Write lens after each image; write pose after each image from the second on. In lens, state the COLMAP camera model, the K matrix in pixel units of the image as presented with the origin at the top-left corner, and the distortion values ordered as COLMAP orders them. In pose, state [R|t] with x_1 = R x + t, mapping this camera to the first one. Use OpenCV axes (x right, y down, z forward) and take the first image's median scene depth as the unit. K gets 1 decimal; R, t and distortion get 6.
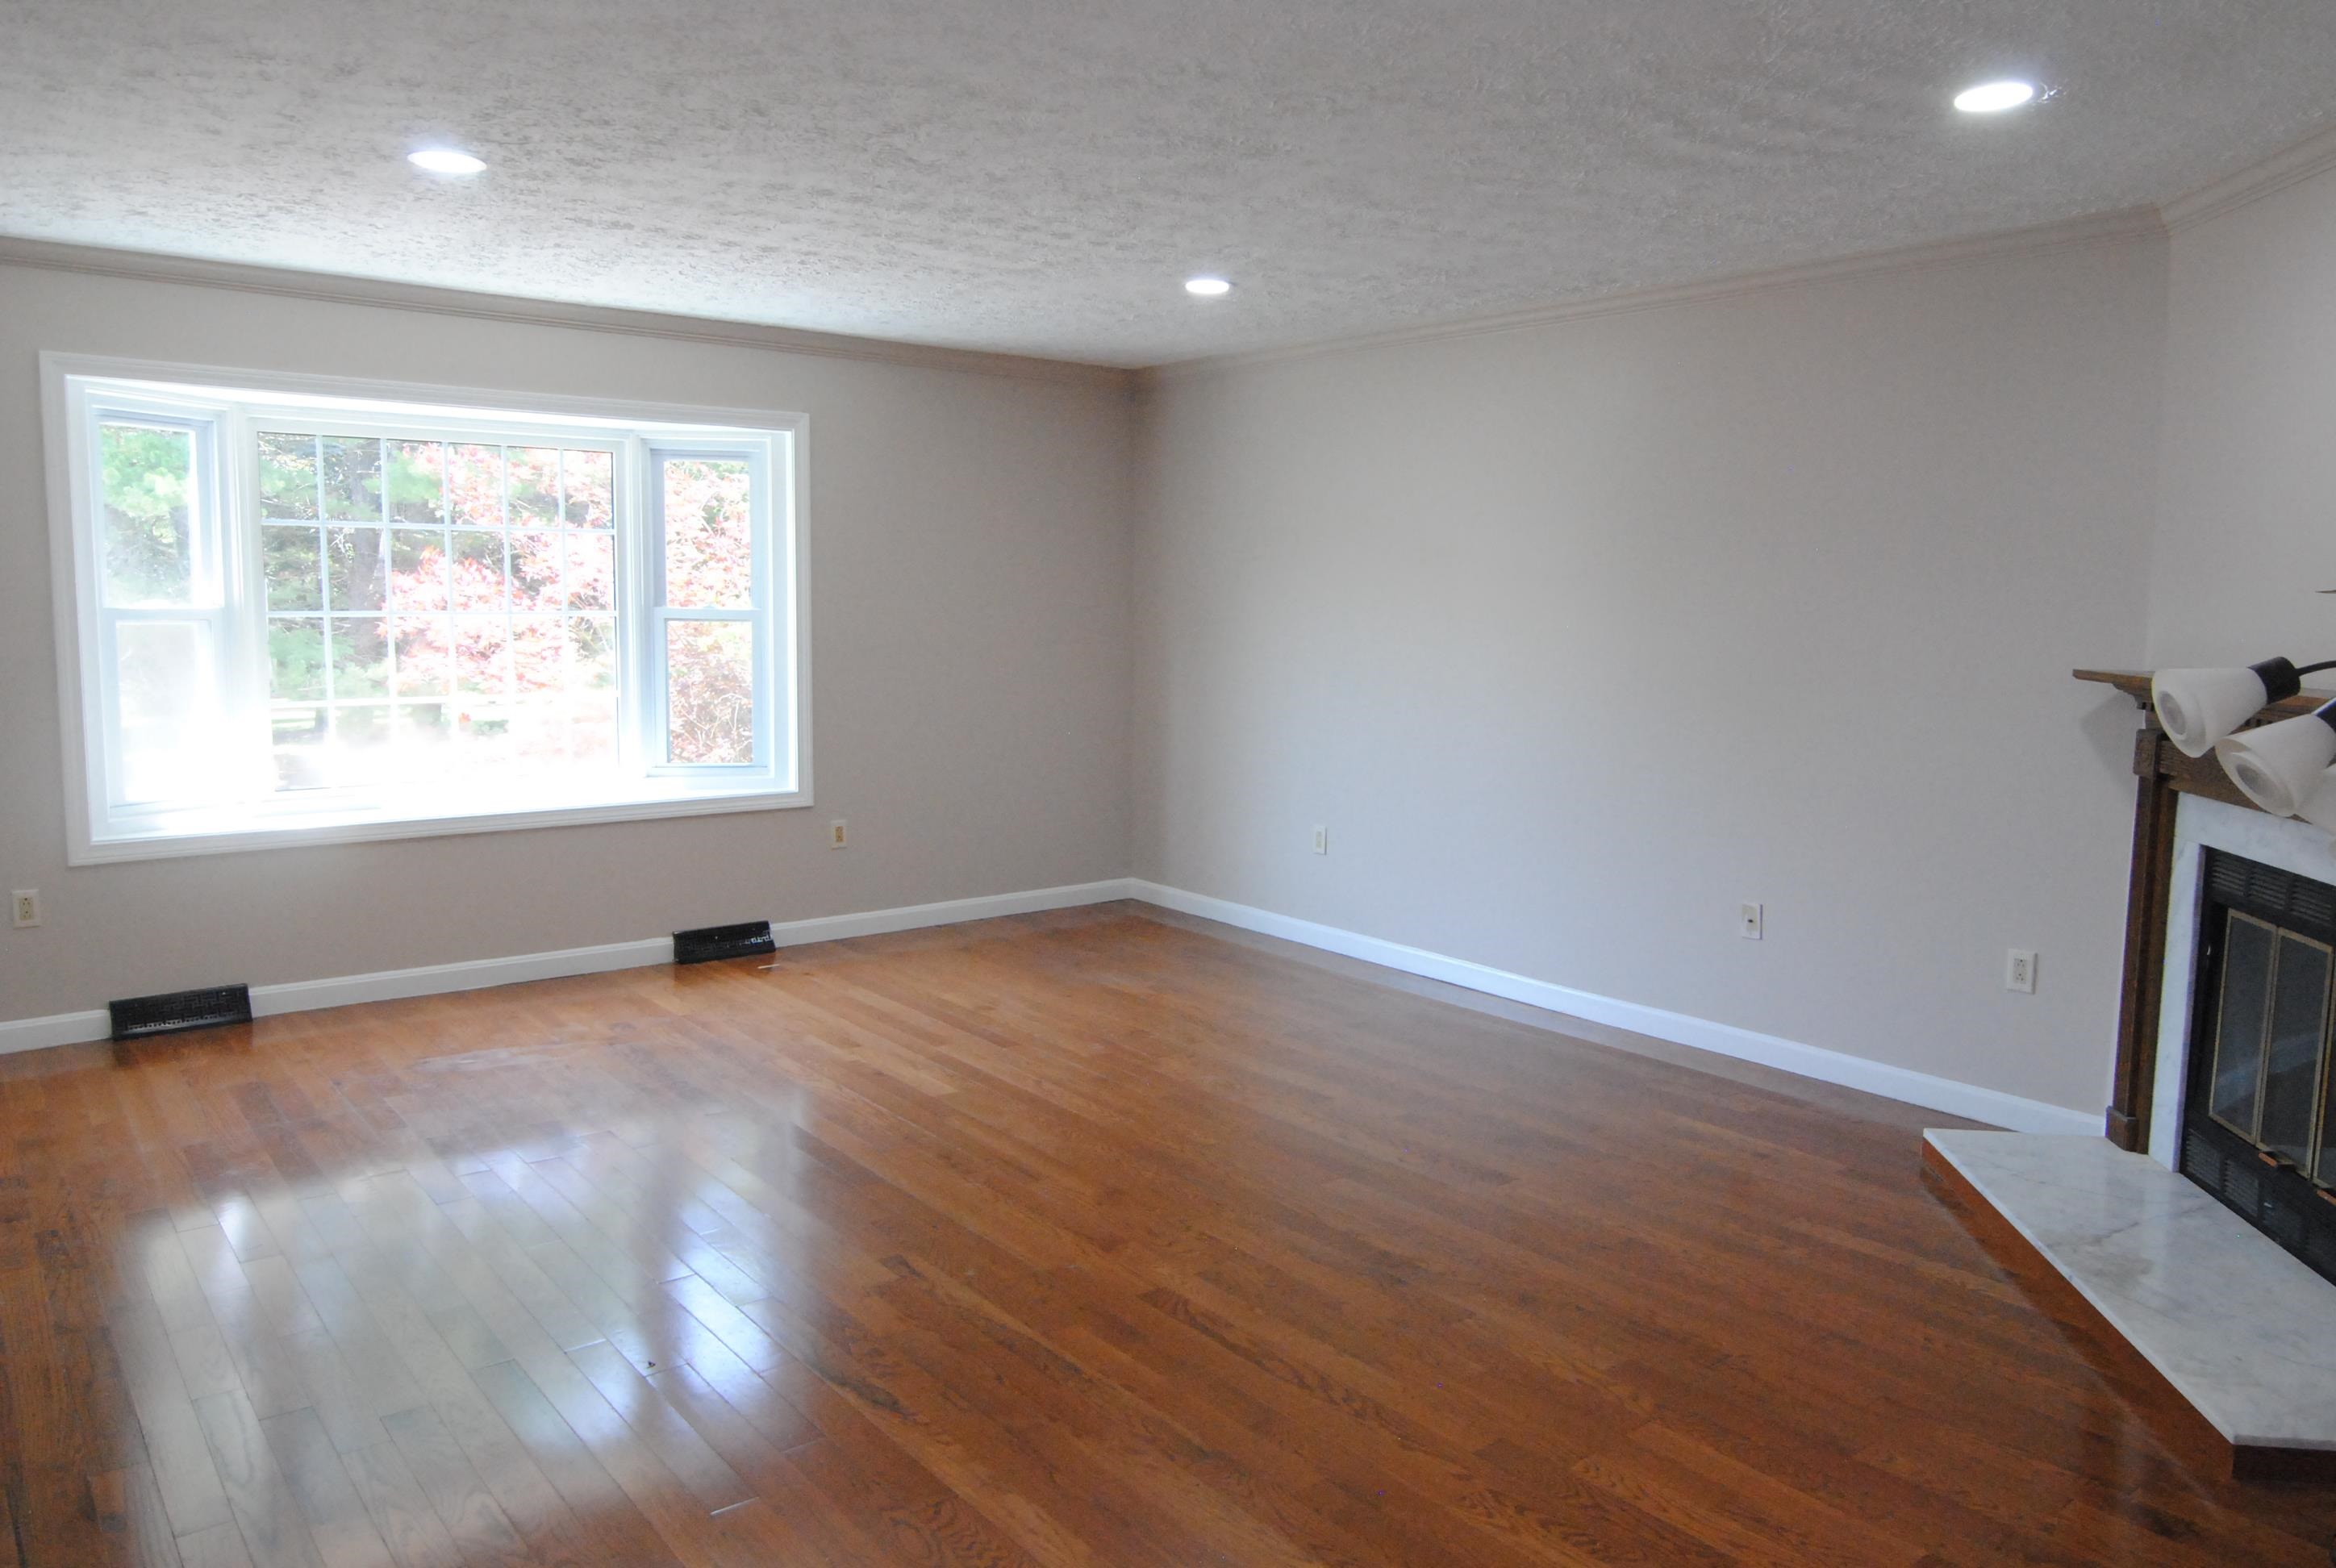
lens RADIAL K [[1594.9, 0, 1210.0], [0, 1594.9, 781.2], [0, 0, 1]] dist [-0.001350, -0.016486]
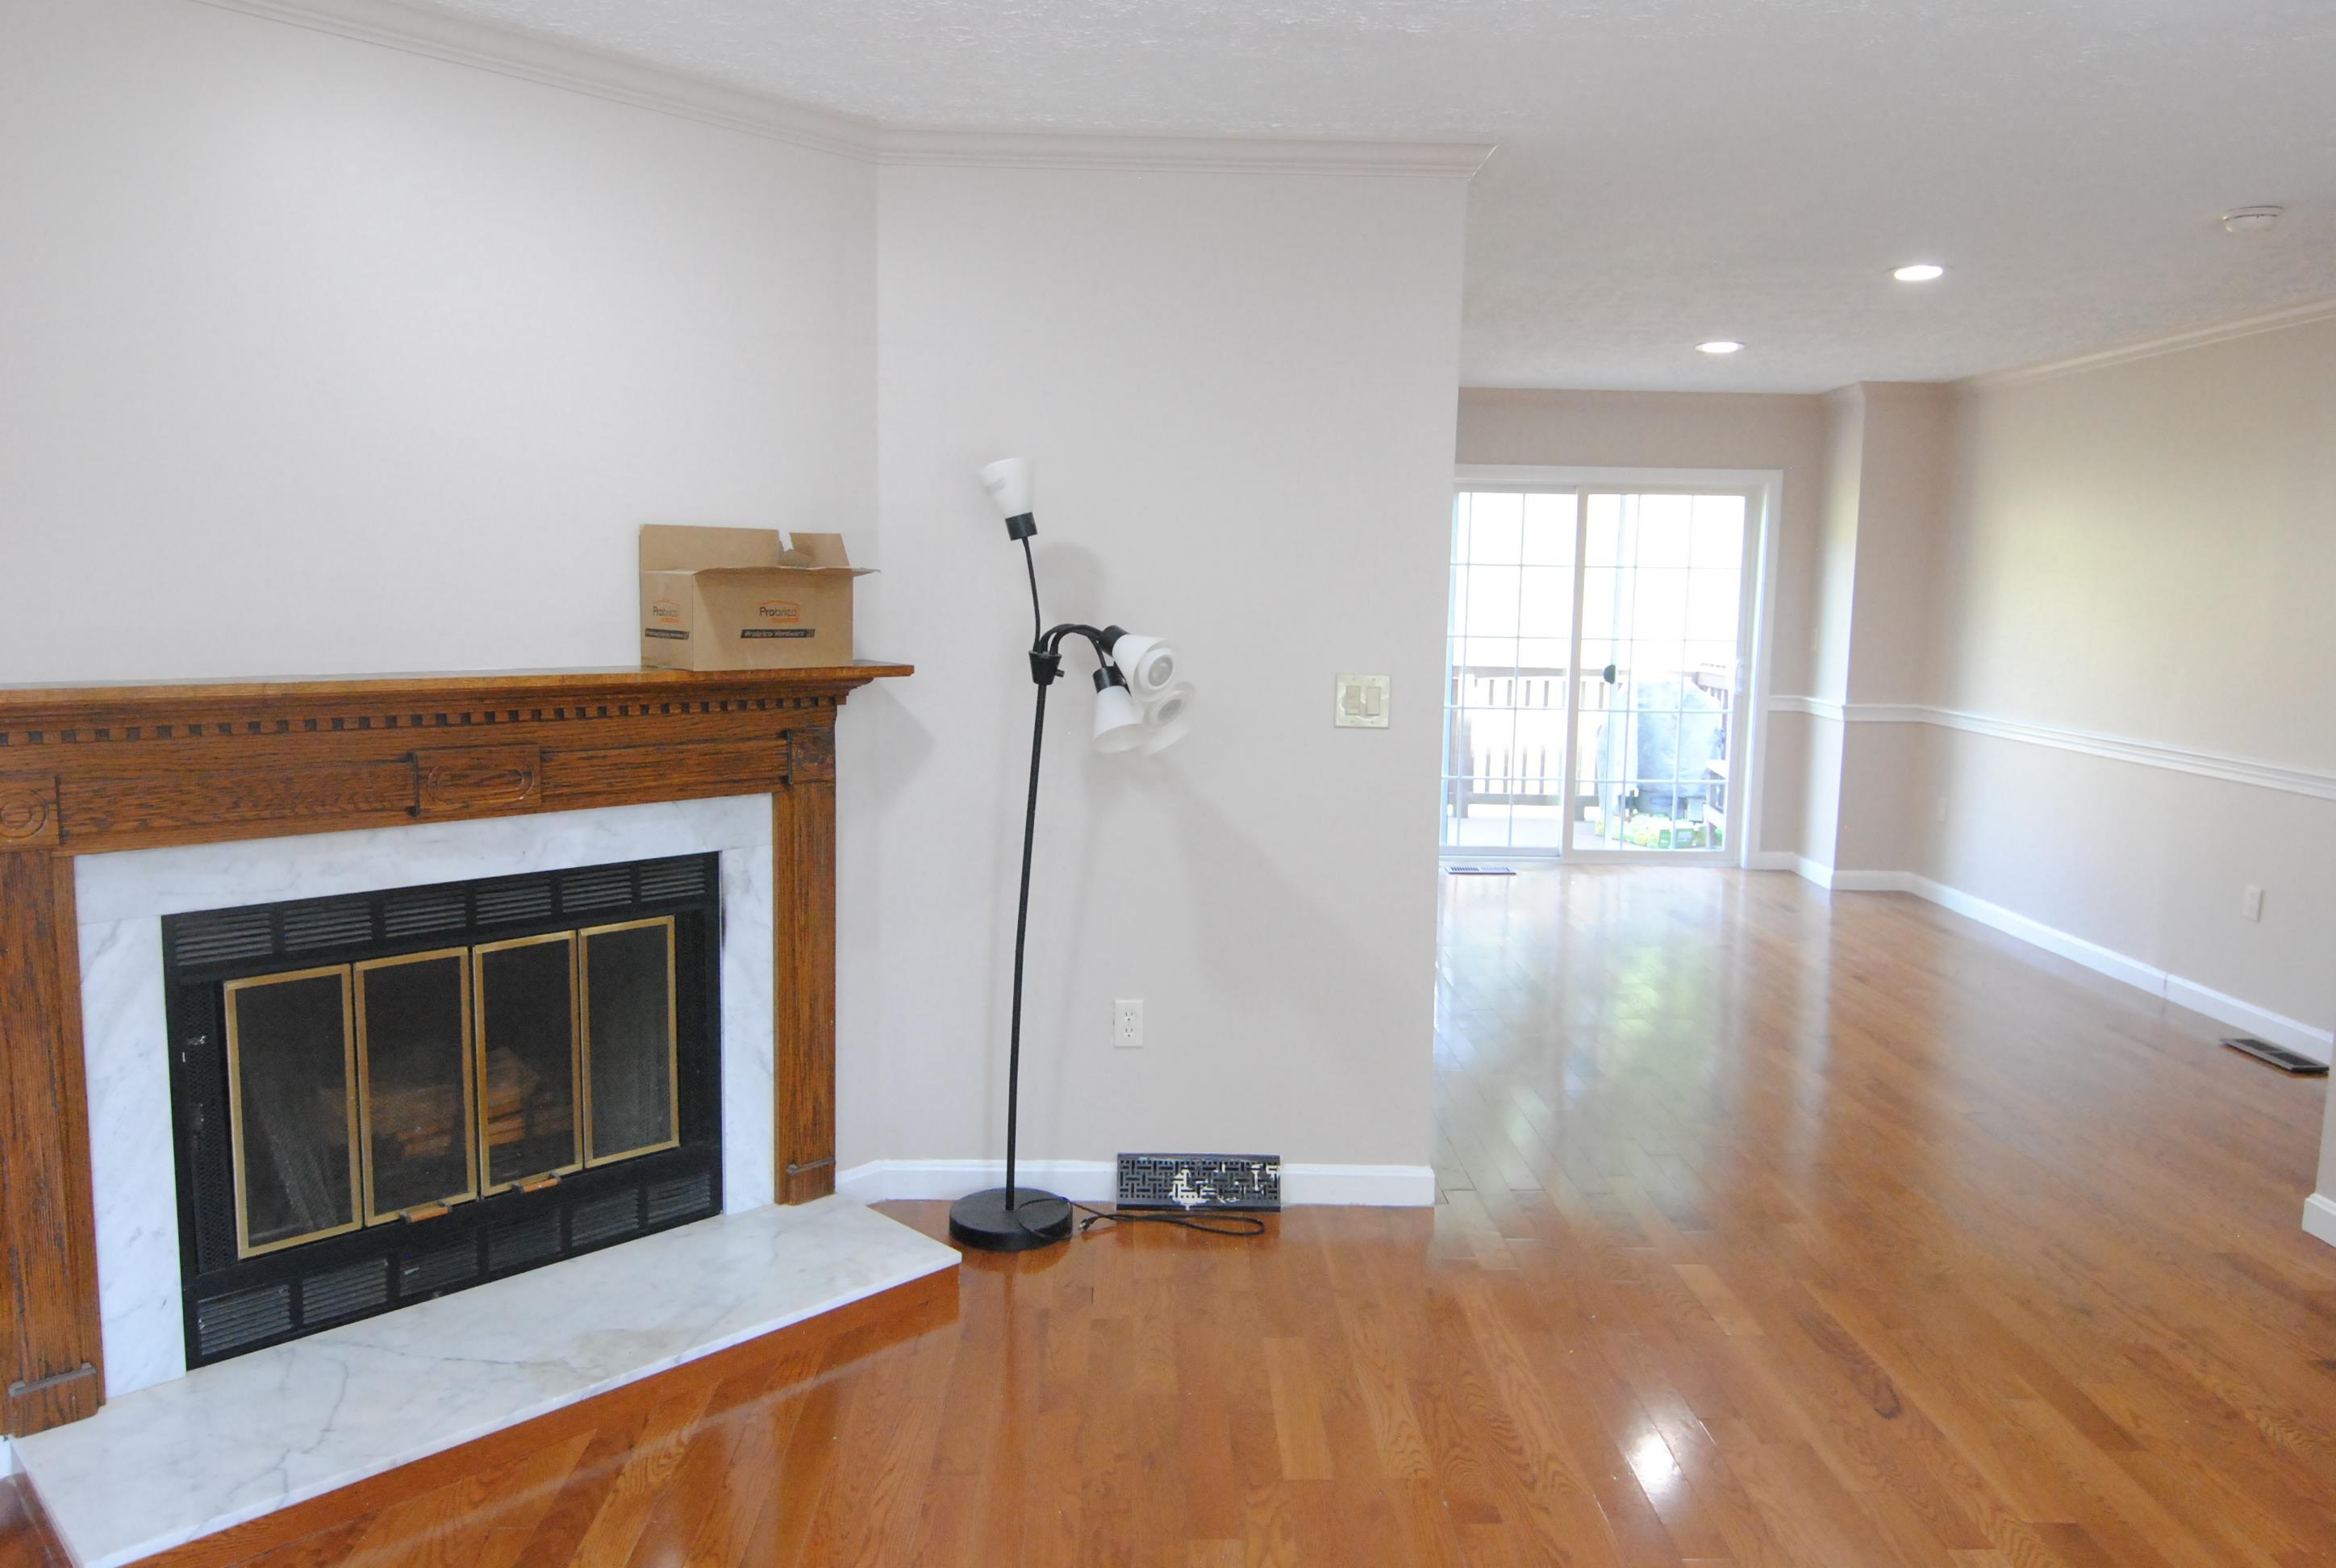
lens RADIAL K [[1594.9, 0, 1181.8], [0, 1594.9, 771.2], [0, 0, 1]] dist [-0.001350, -0.016486]
pose [[-0.786519, -0.107646, 0.608113, -0.132376], [0.038996, 0.974070, 0.222863, -0.143464], [-0.616334, 0.198999, -0.761926, 1.110974]]
